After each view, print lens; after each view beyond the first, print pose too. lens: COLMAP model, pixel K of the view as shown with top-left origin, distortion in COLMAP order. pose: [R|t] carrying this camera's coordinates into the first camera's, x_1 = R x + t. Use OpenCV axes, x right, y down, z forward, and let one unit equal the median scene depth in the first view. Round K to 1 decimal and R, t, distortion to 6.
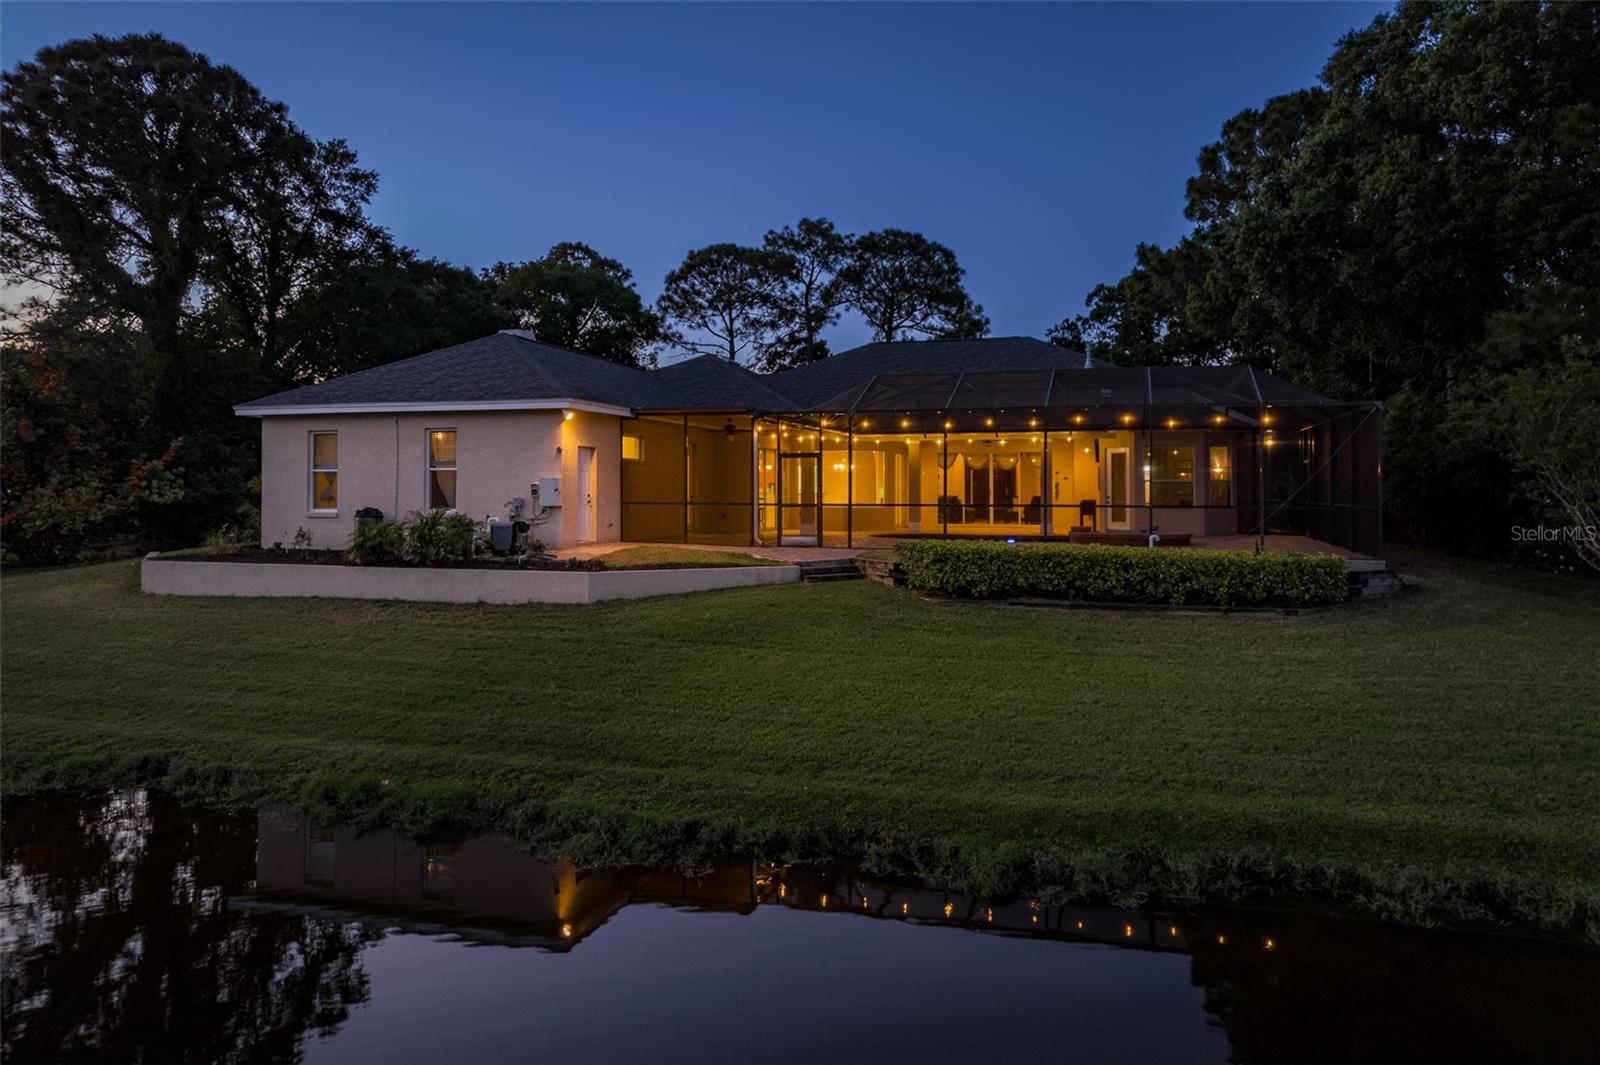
lens RADIAL K [[1026.1, 0, 800.0], [0, 1026.1, 532.5], [0, 0, 1]] dist [-0.033380, 0.059545]
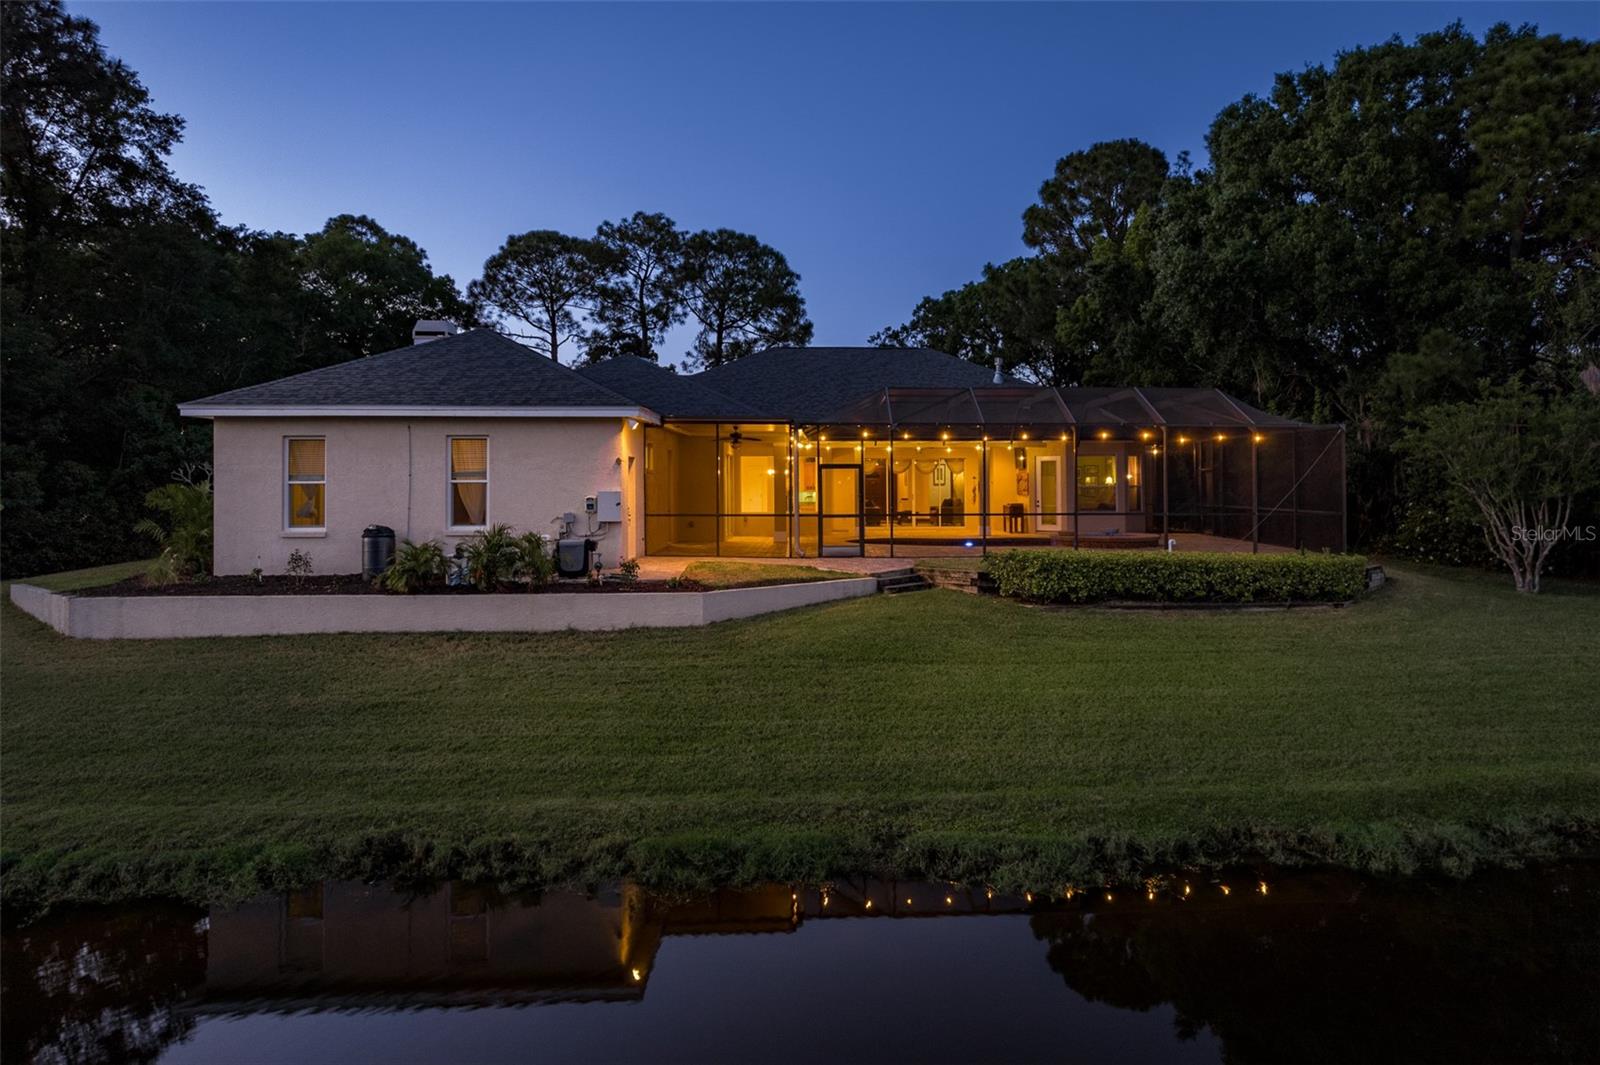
lens RADIAL K [[1021.0, 0, 852.2], [0, 1021.0, 524.9], [0, 0, 1]] dist [-0.029498, 0.050887]
pose [[0.945246, -0.016645, 0.325935, -0.324558], [0.016896, 0.999855, 0.002059, -0.020129], [-0.325922, 0.003561, 0.945390, 0.051298]]
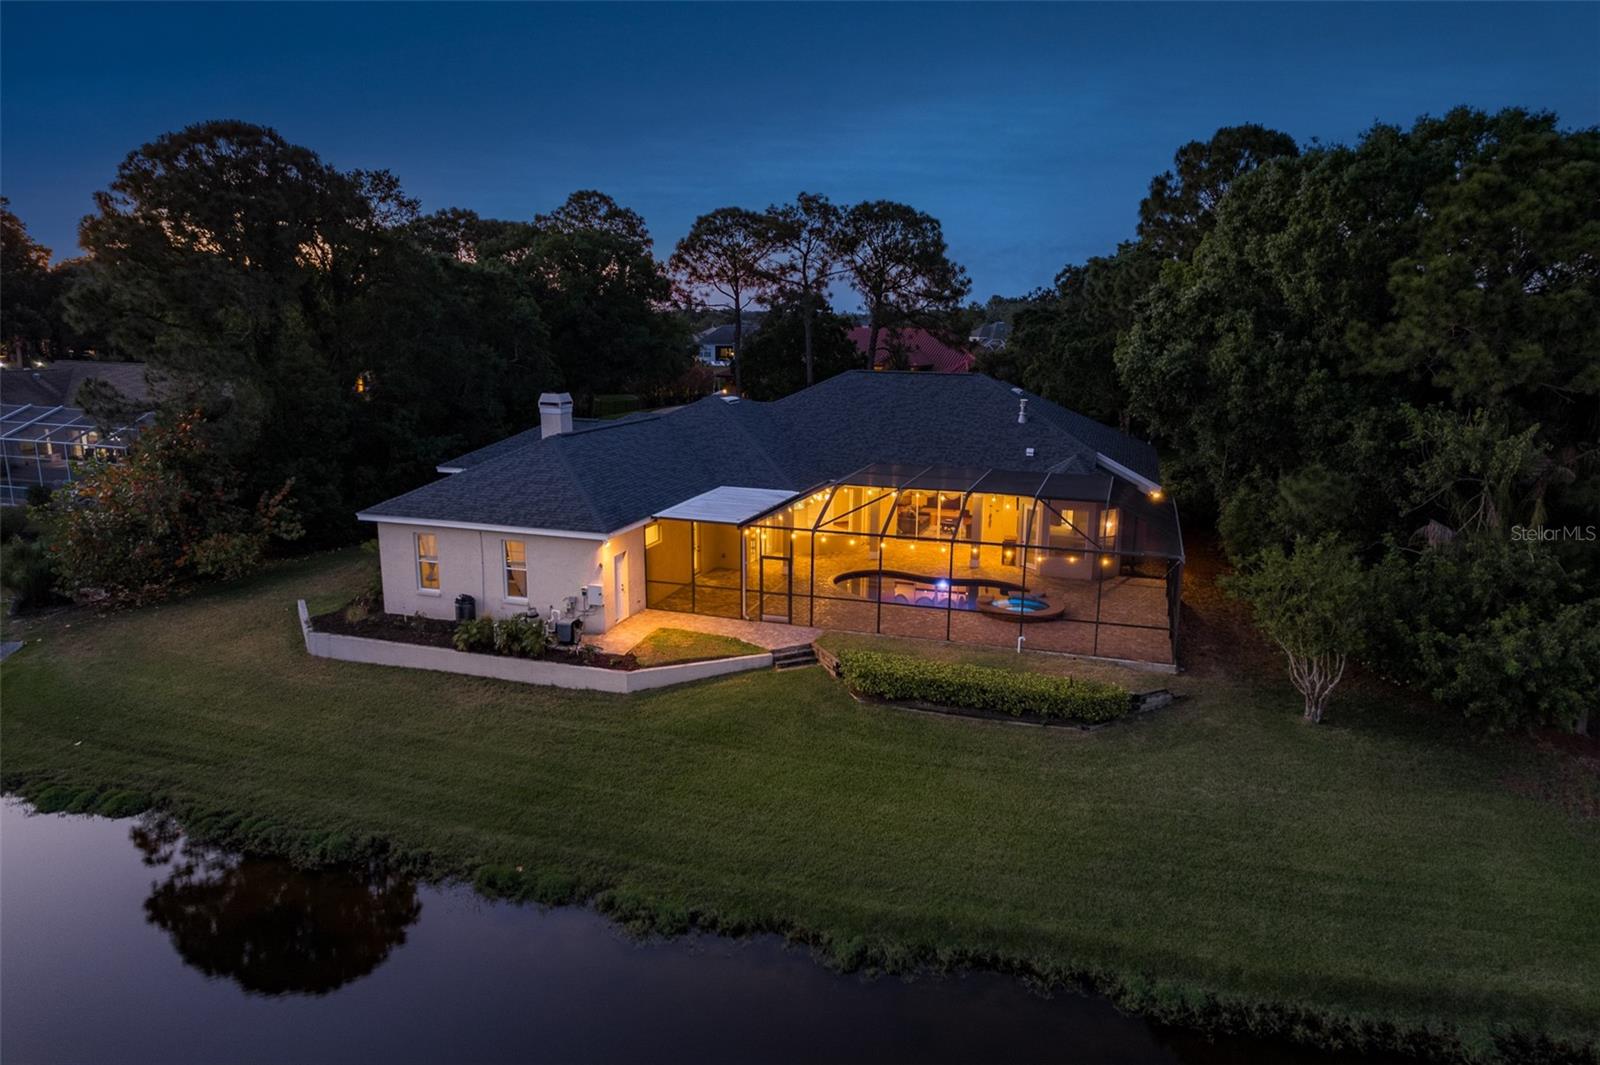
lens RADIAL K [[984.6, 0, 806.7], [0, 984.6, 593.0], [0, 0, 1]] dist [-0.005819, -0.001760]
pose [[0.999921, 0.011260, -0.005530, 0.049930], [-0.009706, 0.973703, 0.227615, -0.337482], [0.007948, -0.227544, 0.973735, -0.295900]]
